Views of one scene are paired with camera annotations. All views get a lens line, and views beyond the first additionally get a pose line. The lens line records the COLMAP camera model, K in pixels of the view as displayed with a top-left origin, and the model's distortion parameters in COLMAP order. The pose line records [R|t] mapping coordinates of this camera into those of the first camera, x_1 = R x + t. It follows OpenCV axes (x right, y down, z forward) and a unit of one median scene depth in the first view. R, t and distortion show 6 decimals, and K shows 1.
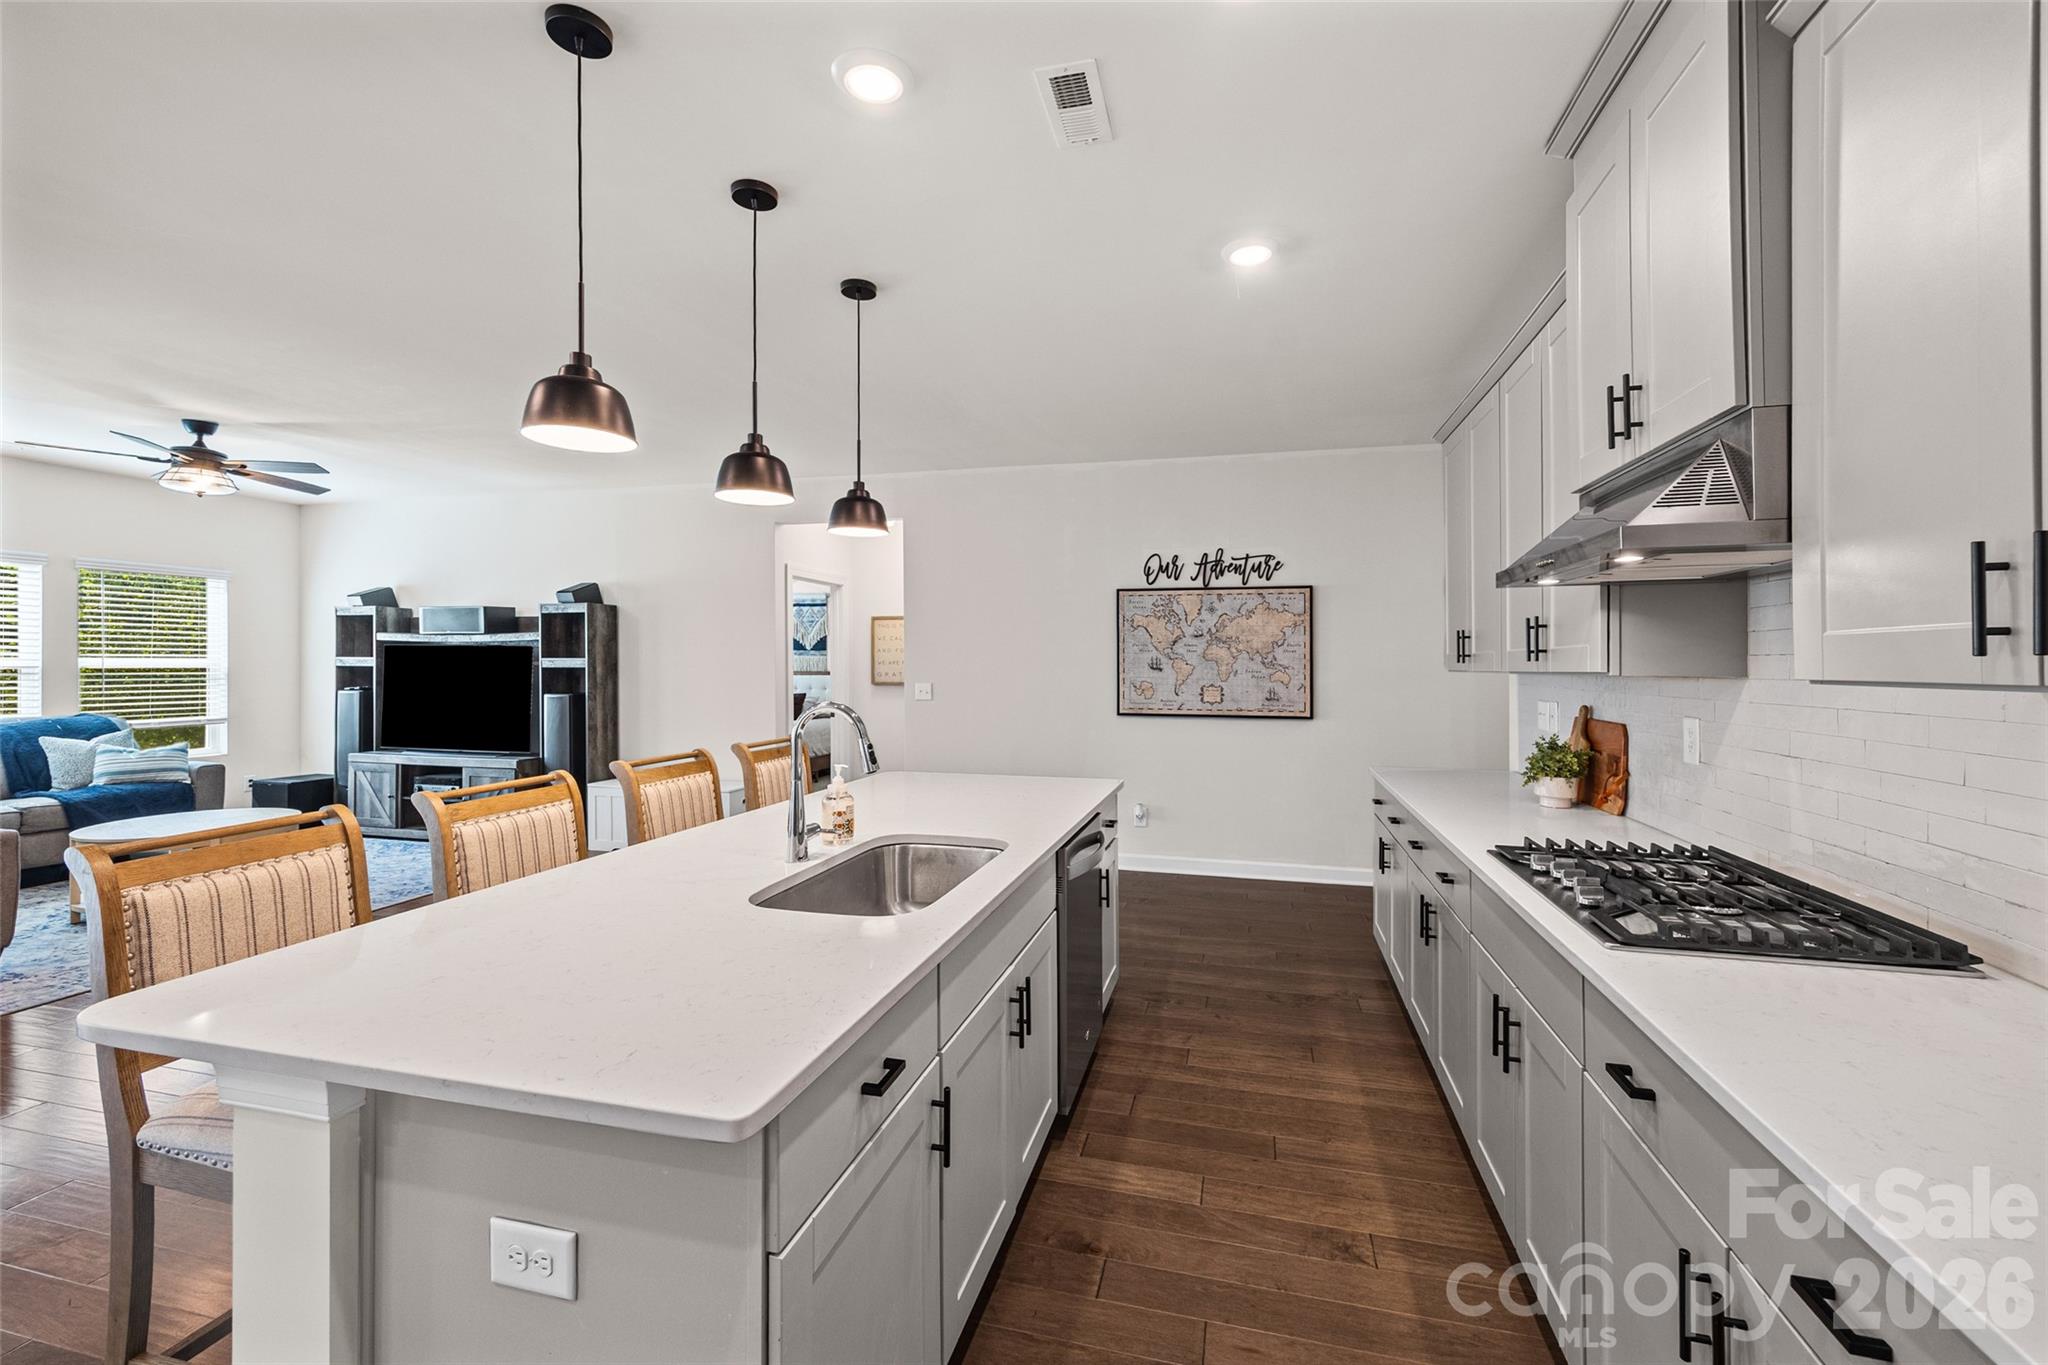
lens RADIAL K [[825.6, 0, 1056.3], [0, 825.6, 666.2], [0, 0, 1]] dist [-0.000744, 0.000166]
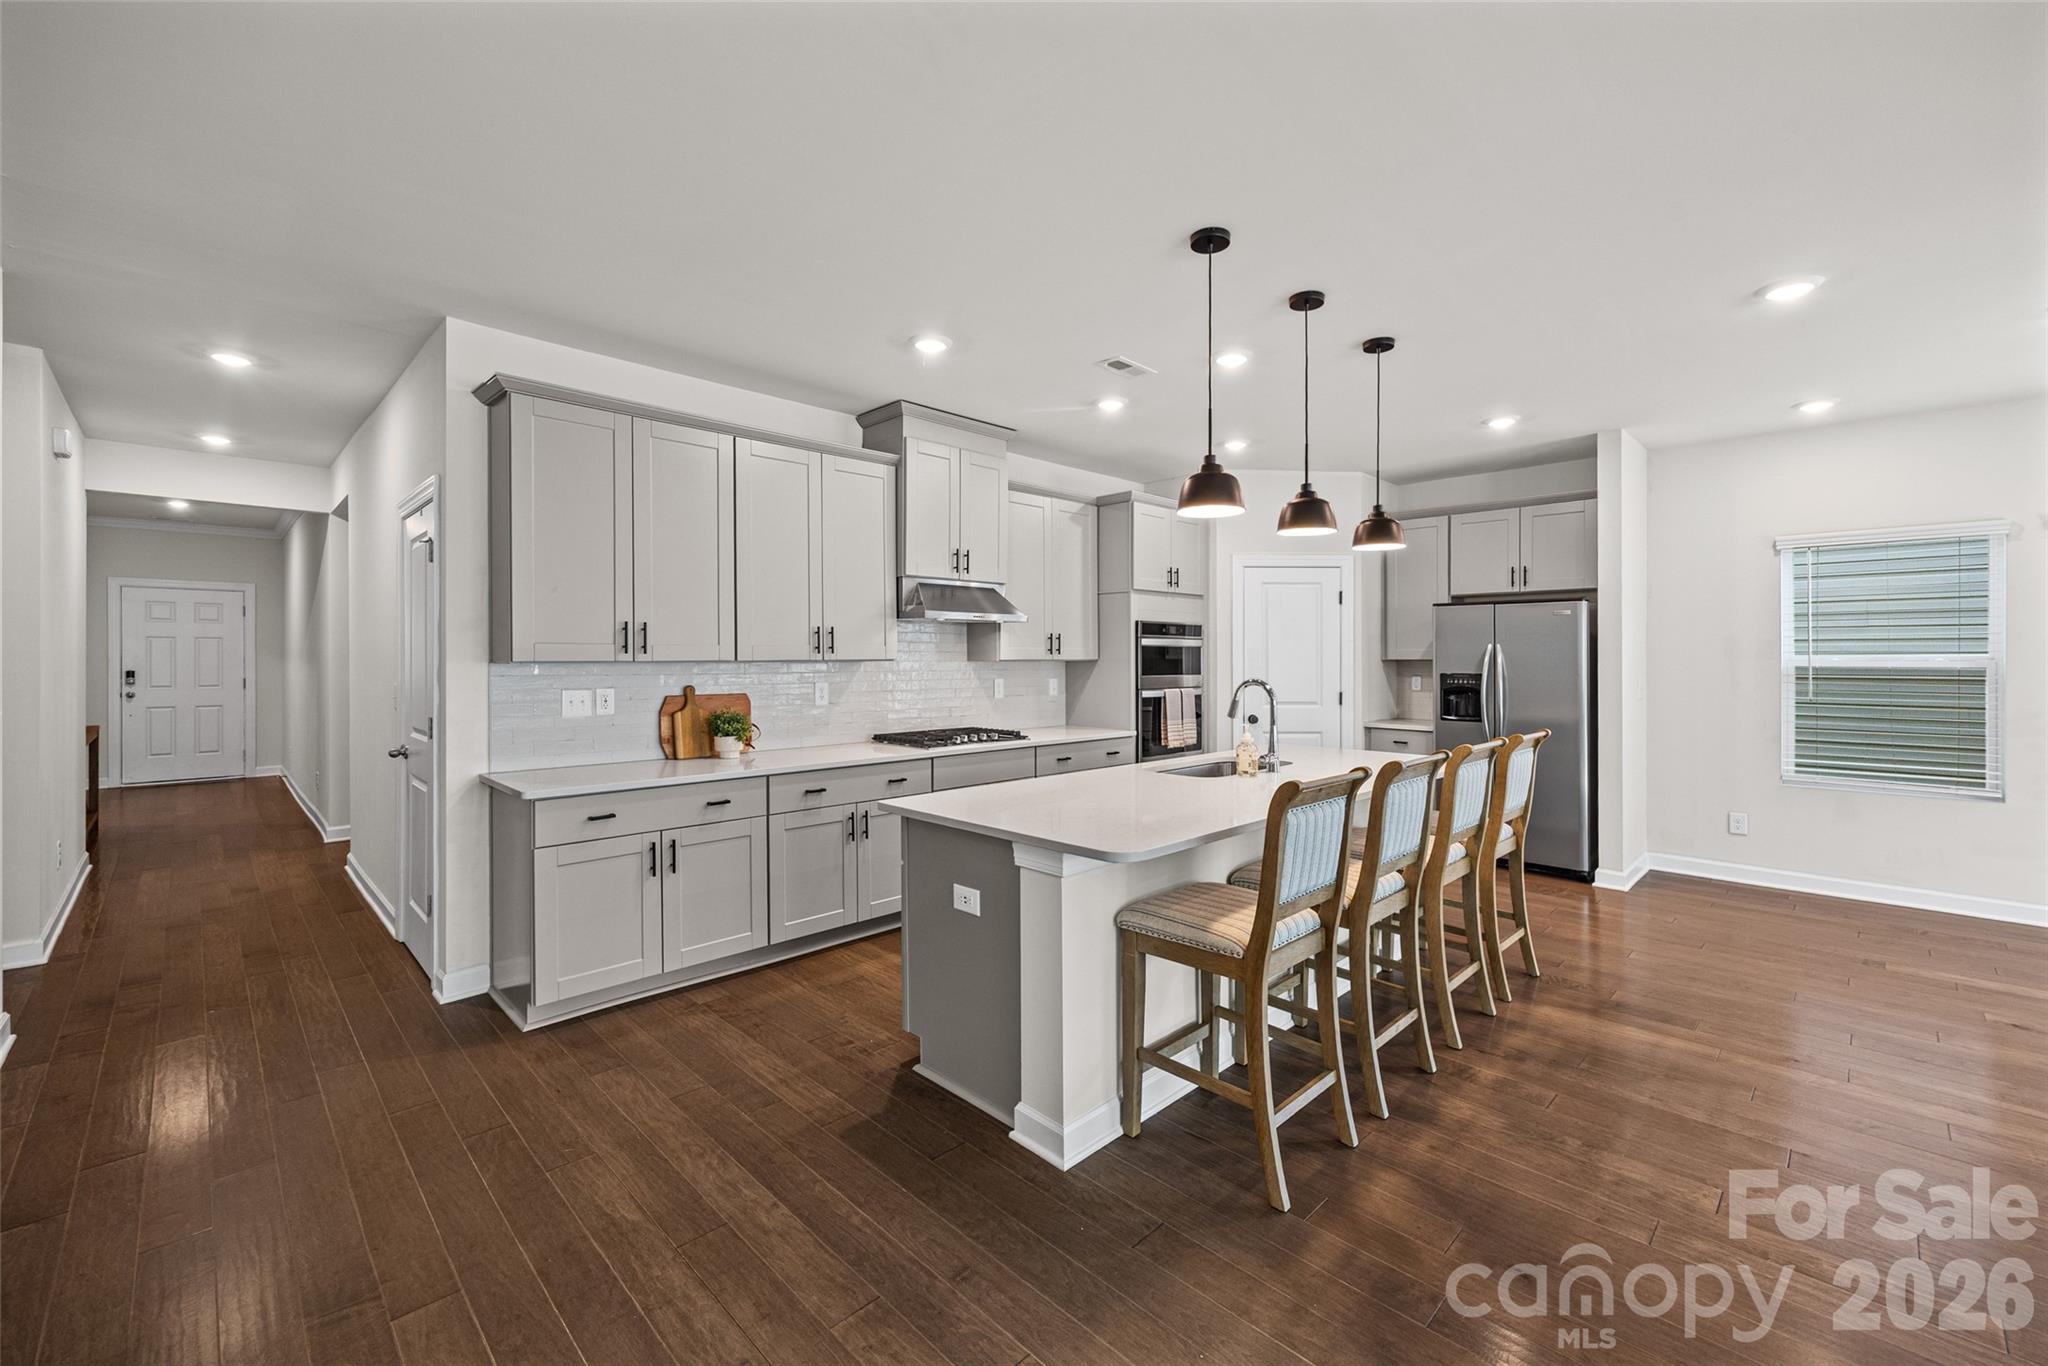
lens RADIAL K [[839.5, 0, 1037.9], [0, 839.5, 652.7], [0, 0, 1]] dist [-0.000160, 0.000199]
pose [[-0.854678, -0.004451, 0.519140, -0.302598], [-0.003386, 0.999990, 0.002998, -0.007665], [-0.519148, 0.000804, -0.854684, 1.032395]]
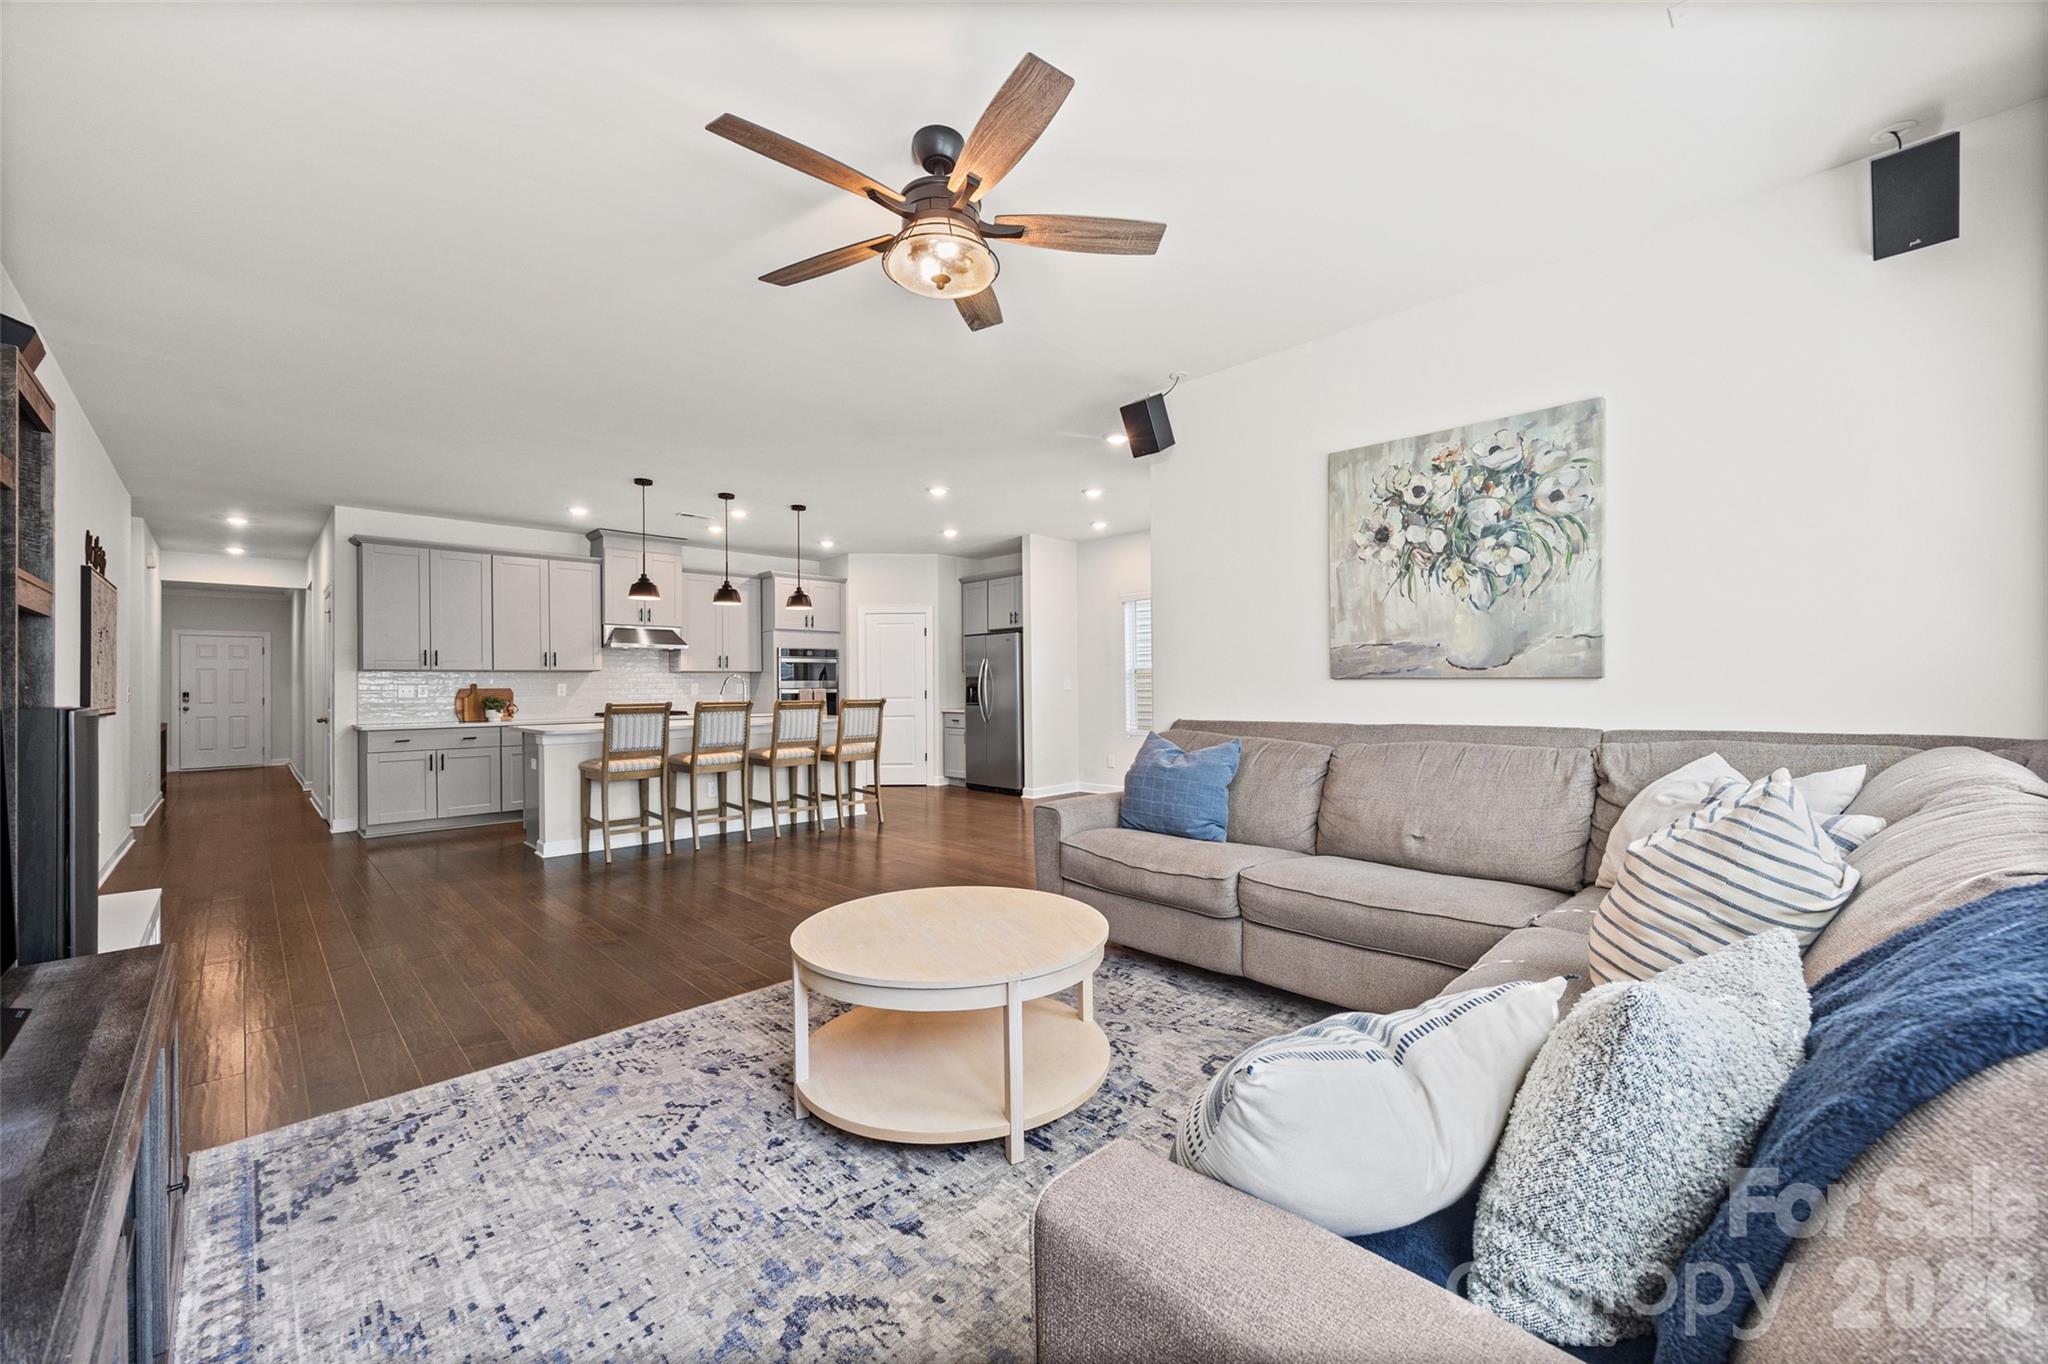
lens RADIAL K [[802.3, 0, 1031.6], [0, 802.3, 672.3], [0, 0, 1]] dist [-0.001911, -0.000234]
pose [[-0.848606, 0.015206, 0.528806, -1.169988], [0.009668, 0.999866, -0.013236, 0.032385], [-0.528937, -0.006120, -0.848639, 1.208856]]
